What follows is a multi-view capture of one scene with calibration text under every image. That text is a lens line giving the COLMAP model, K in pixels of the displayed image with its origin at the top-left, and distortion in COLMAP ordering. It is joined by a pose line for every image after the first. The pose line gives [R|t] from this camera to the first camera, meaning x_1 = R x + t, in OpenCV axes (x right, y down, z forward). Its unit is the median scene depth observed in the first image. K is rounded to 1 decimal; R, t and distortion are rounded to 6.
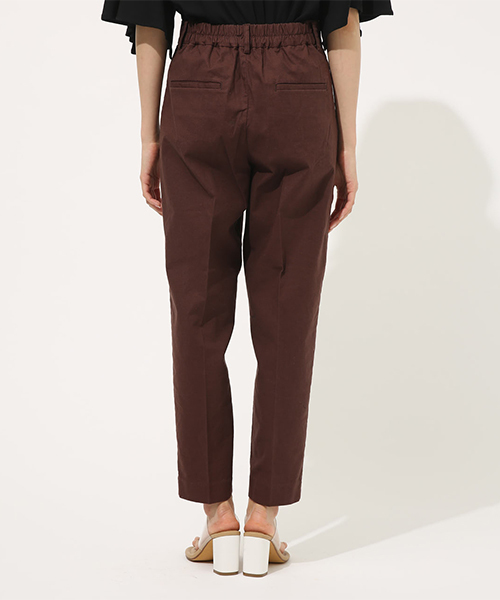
lens RADIAL K [[1674.1, 0, 244.2], [0, 1674.1, 301.3], [0, 0, 1]] dist [0.147491, 0.000000]
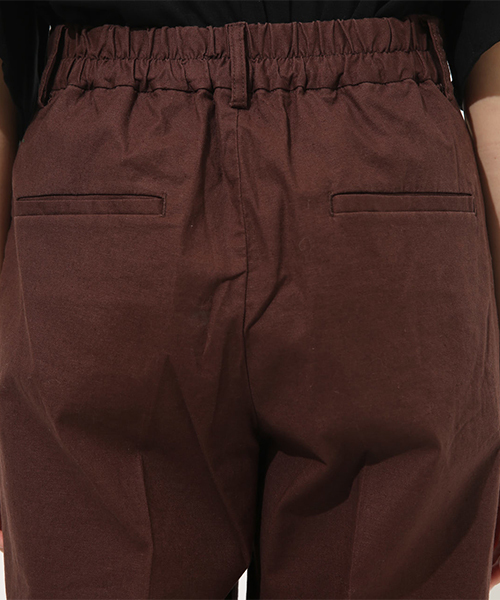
lens RADIAL K [[1674.1, 0, 250.8], [0, 1674.1, 300.4], [0, 0, 1]] dist [0.147491, 0.000000]
pose [[0.999587, -0.026795, 0.010400, -0.000632], [0.027777, 0.993541, -0.110021, -0.073457], [-0.007385, 0.110265, 0.993875, 0.674838]]
